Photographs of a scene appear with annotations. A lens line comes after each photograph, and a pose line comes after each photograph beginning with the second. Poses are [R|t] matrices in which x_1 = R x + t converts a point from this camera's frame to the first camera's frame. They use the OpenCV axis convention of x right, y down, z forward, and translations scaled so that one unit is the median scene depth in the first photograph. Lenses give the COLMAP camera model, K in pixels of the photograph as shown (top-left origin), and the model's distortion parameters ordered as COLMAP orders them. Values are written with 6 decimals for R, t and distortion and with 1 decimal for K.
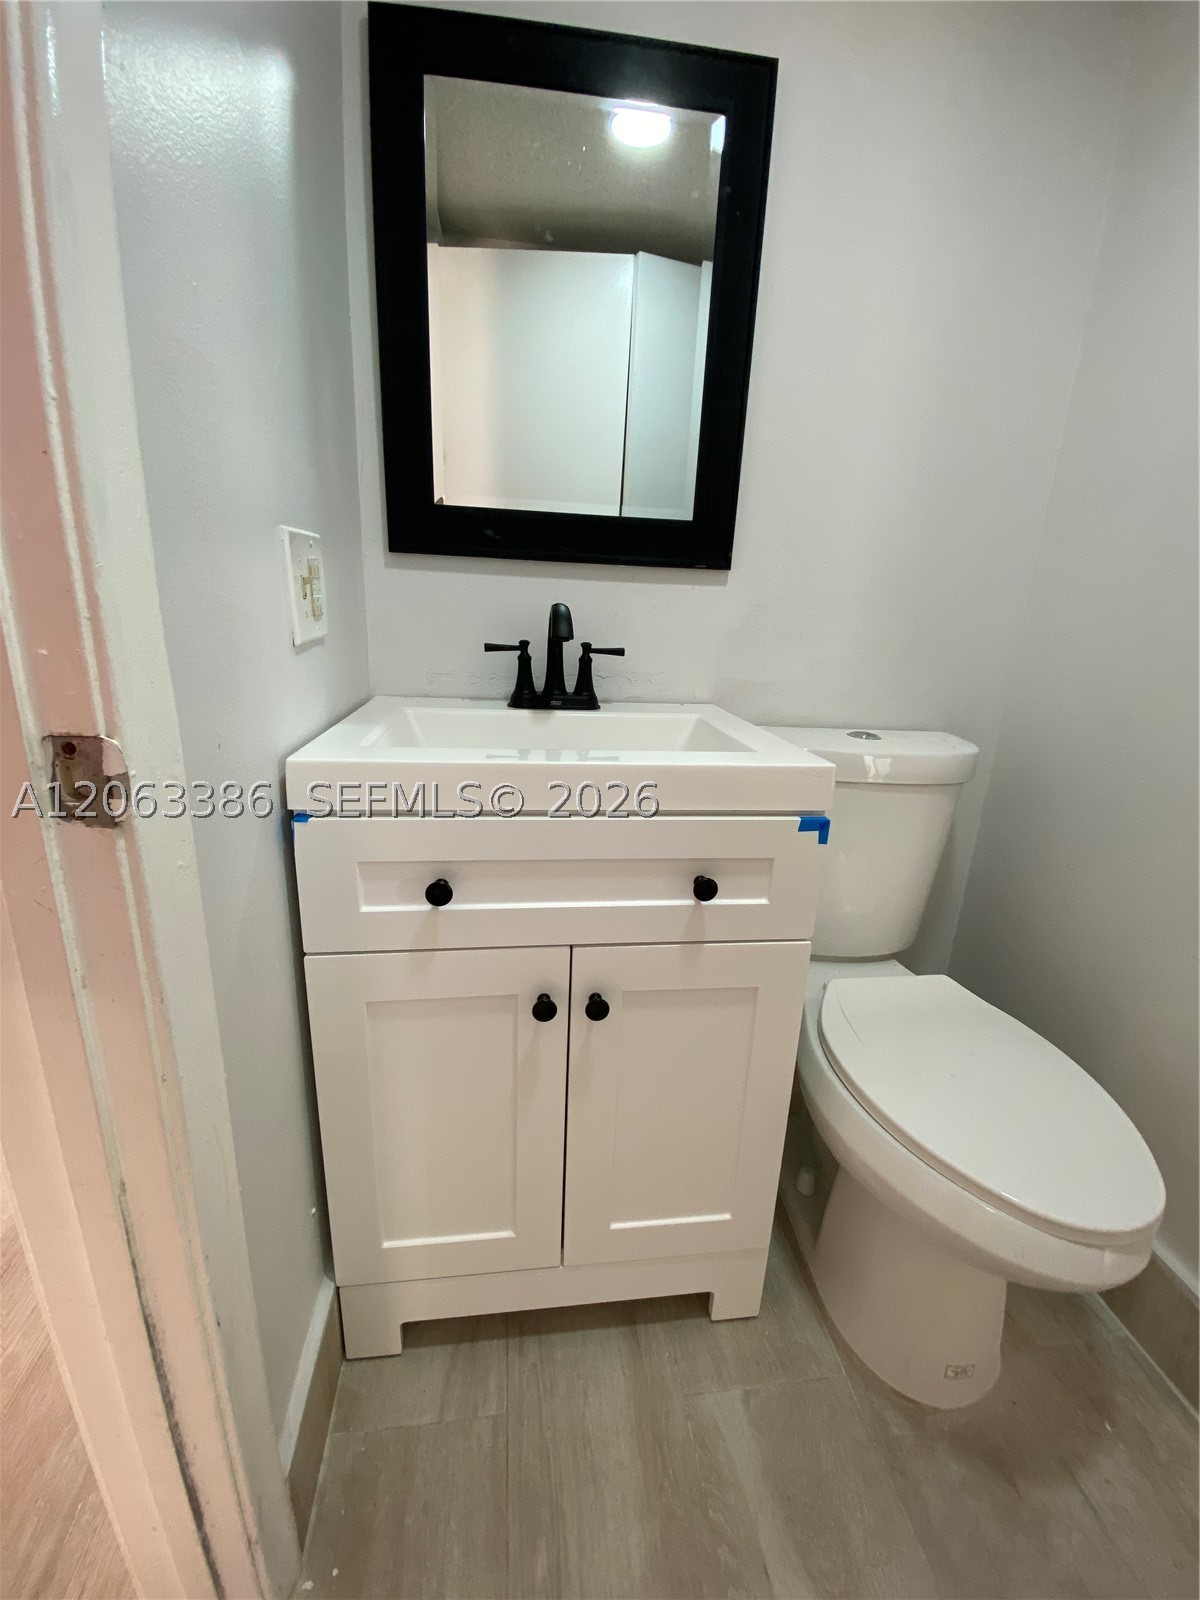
lens RADIAL K [[648.3, 0, 601.4], [0, 648.3, 788.5], [0, 0, 1]] dist [0.019438, -0.018982]
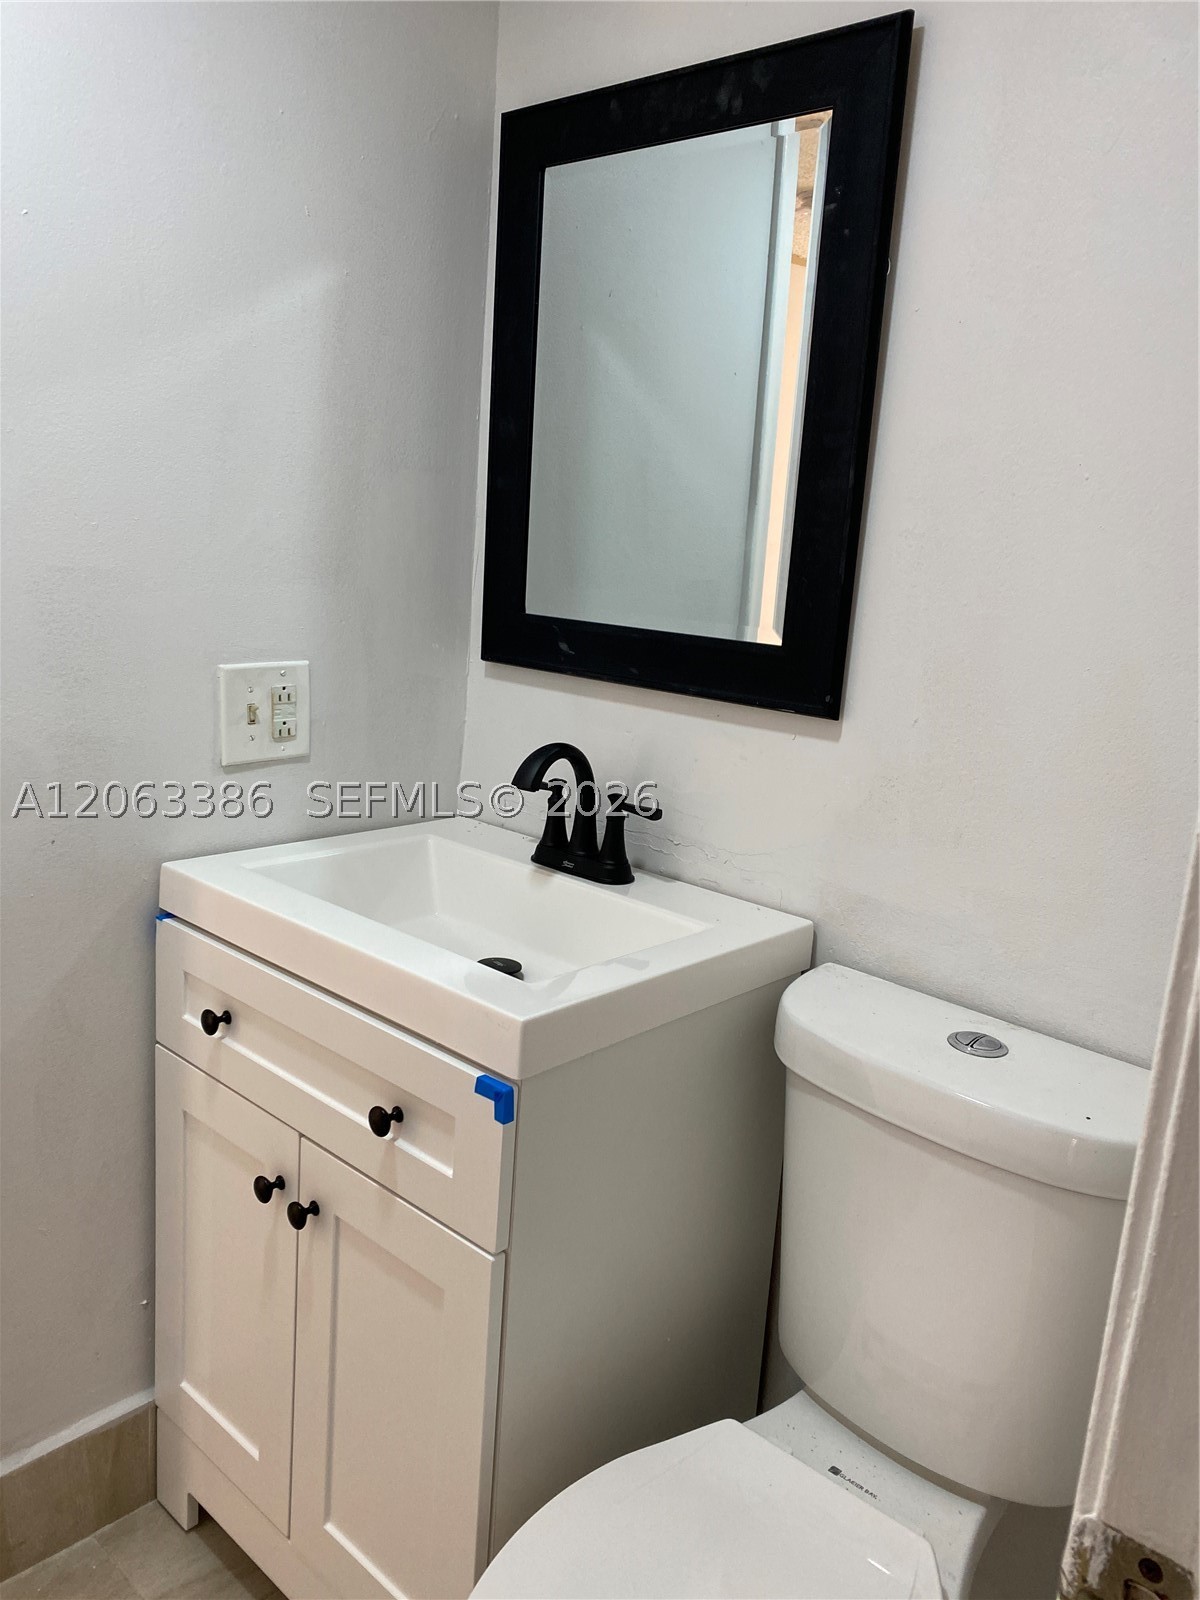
lens RADIAL K [[1173.5, 0, 602.0], [0, 1173.5, 783.9], [0, 0, 1]] dist [0.082489, -0.099213]
pose [[0.661891, 0.149762, -0.734488, 1.117667], [-0.245944, 0.968985, -0.024059, -0.235442], [0.708105, 0.196567, 0.678195, 0.080078]]
